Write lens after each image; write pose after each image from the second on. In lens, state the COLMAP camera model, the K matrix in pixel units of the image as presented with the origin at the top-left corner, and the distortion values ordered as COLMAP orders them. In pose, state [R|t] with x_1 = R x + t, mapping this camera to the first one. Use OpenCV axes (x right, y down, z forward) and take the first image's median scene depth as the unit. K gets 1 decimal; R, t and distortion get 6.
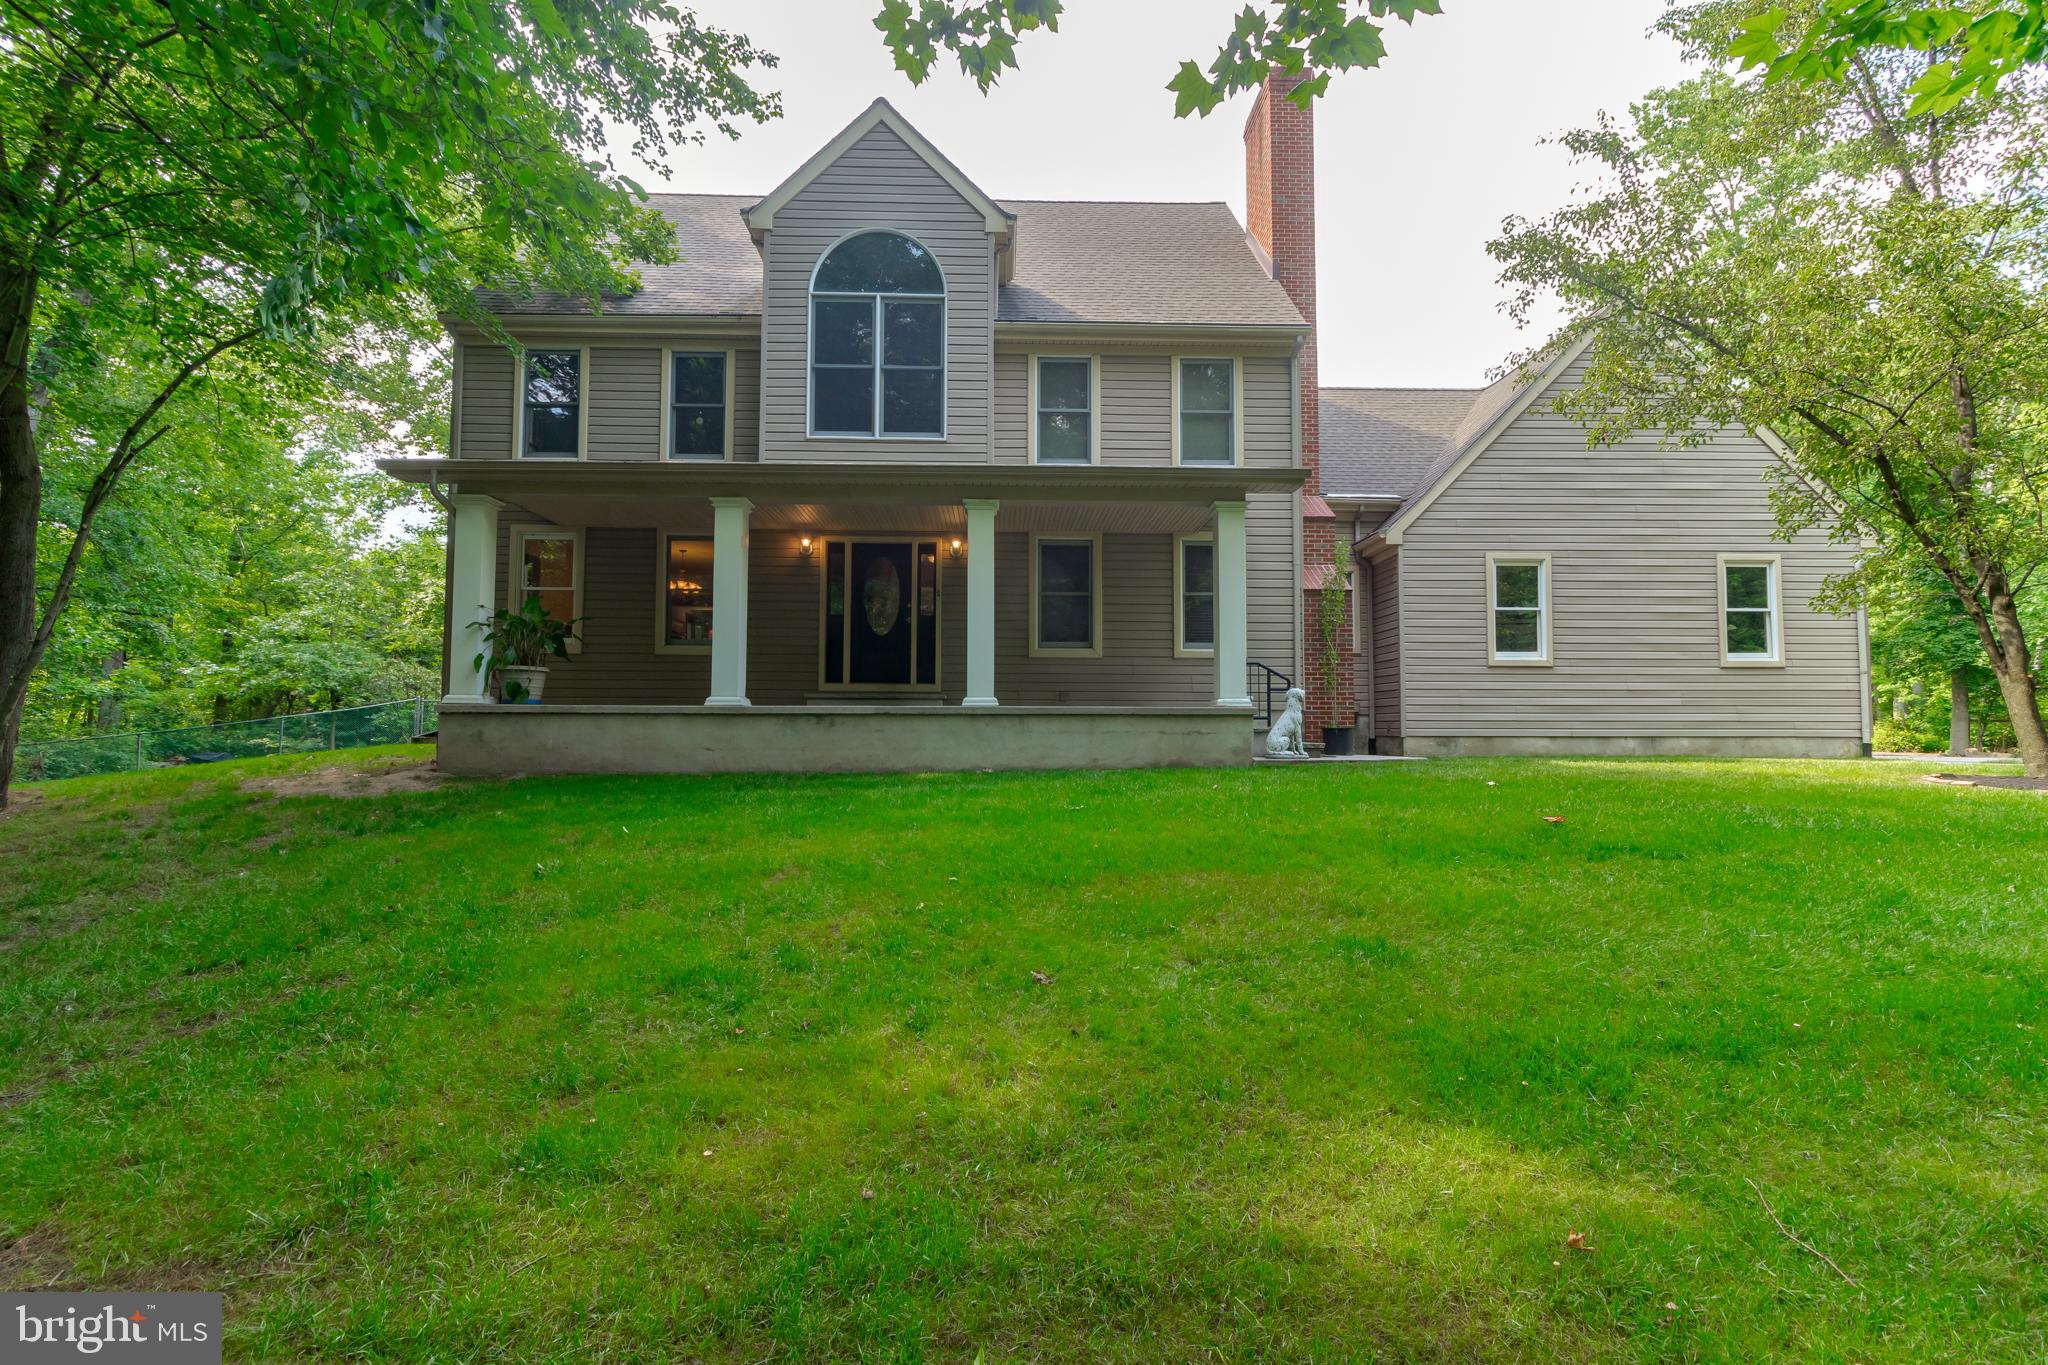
lens RADIAL K [[991.4, 0, 1025.3], [0, 991.4, 724.2], [0, 0, 1]] dist [-0.000326, 0.000050]
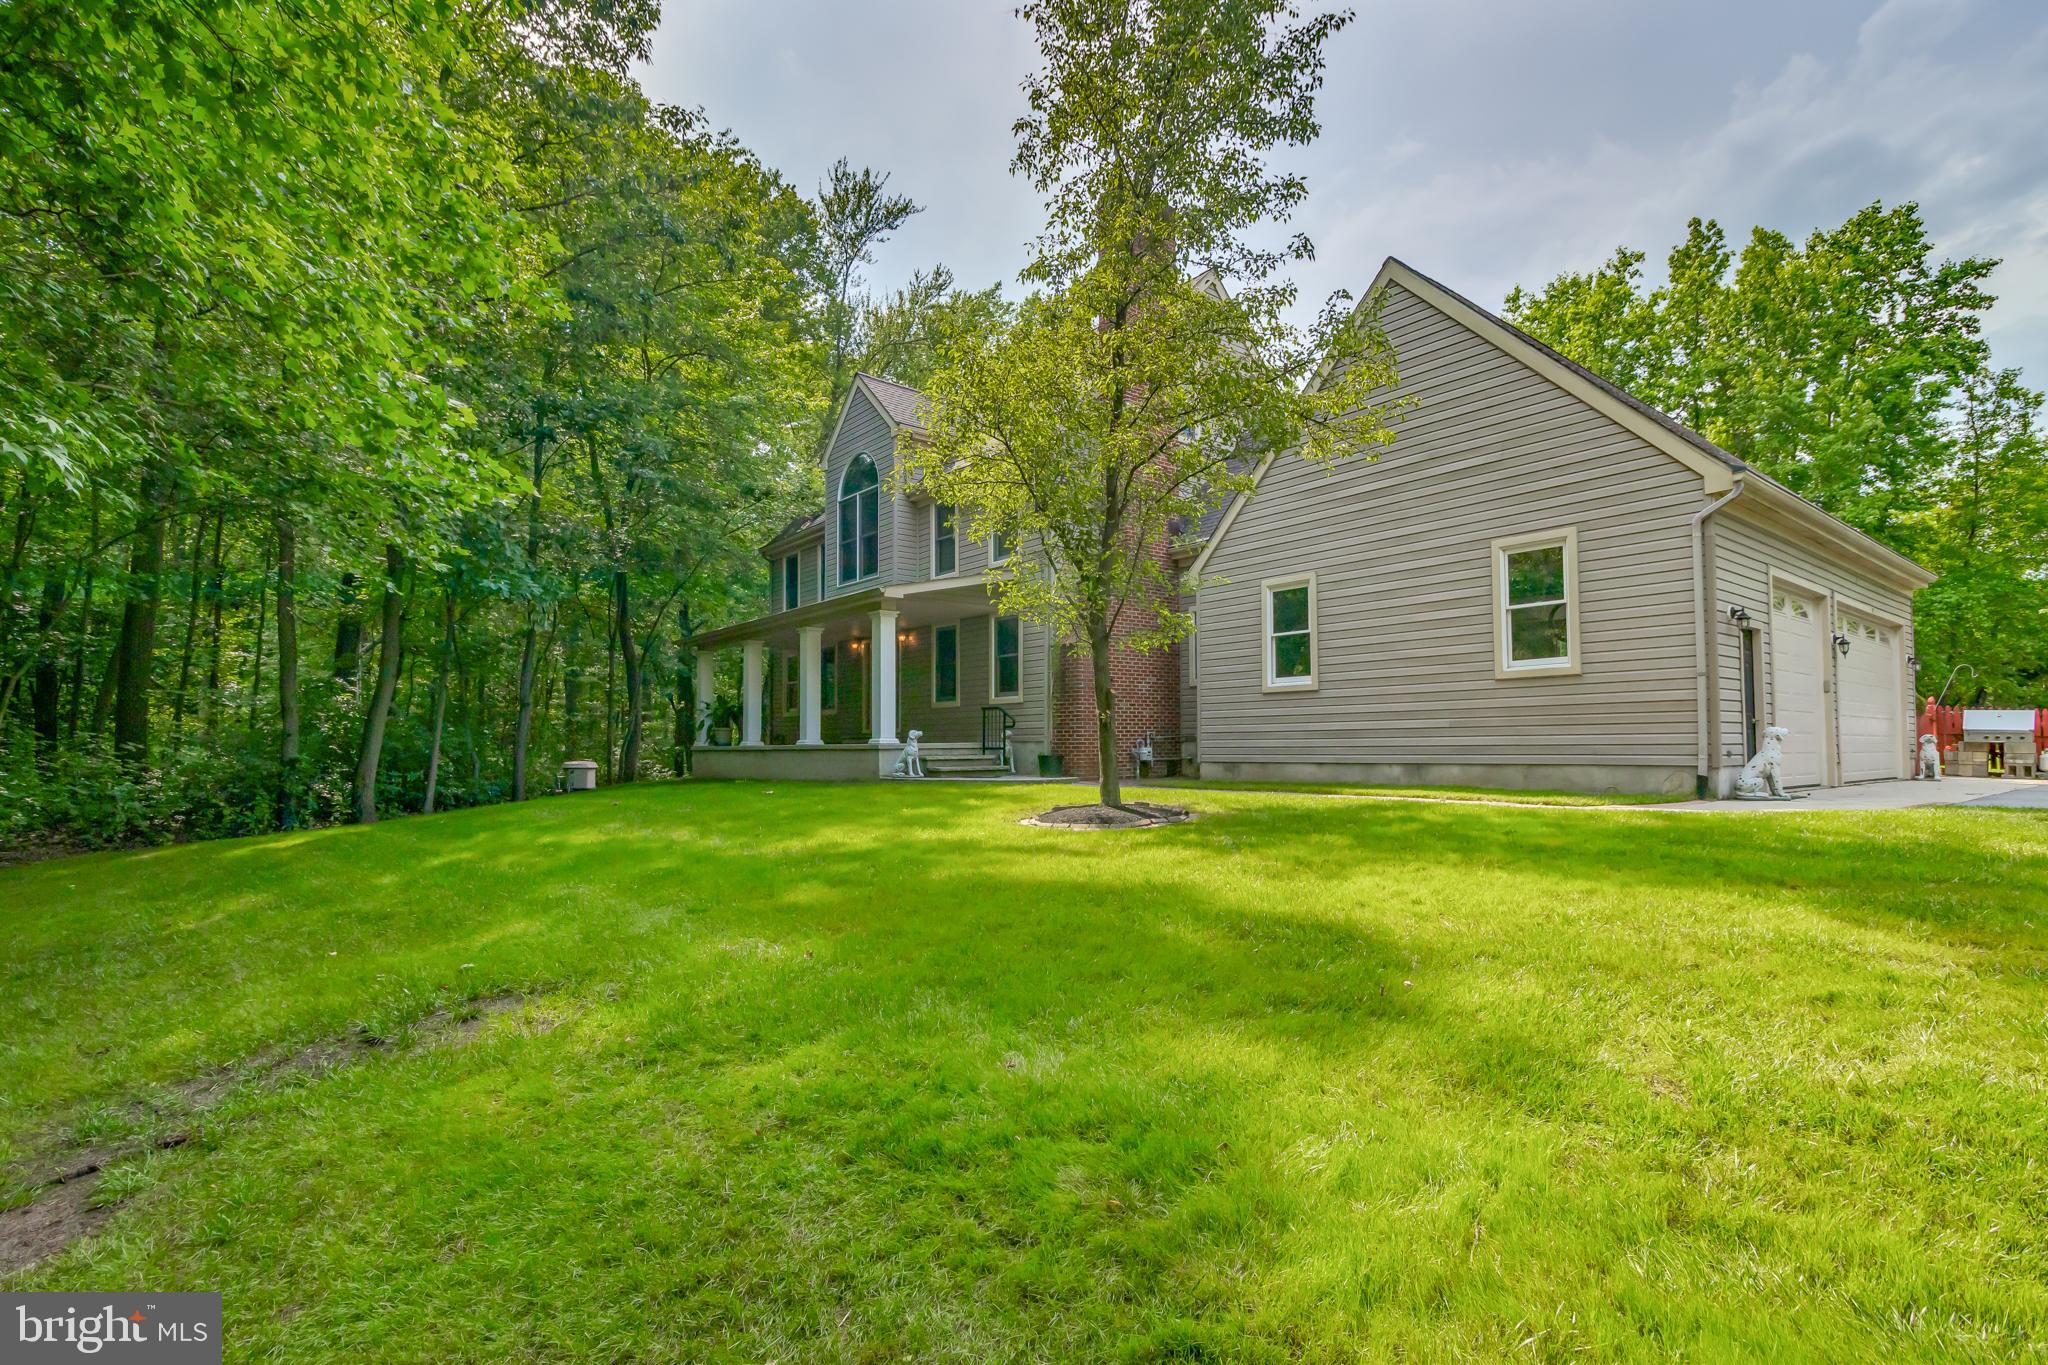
lens RADIAL K [[991.4, 0, 1025.3], [0, 991.4, 724.2], [0, 0, 1]] dist [-0.000326, 0.000050]
pose [[0.610621, -0.031072, -0.791313, 1.114306], [0.018320, 0.999517, -0.025111, -0.006487], [0.791711, 0.000836, 0.610896, 0.191494]]
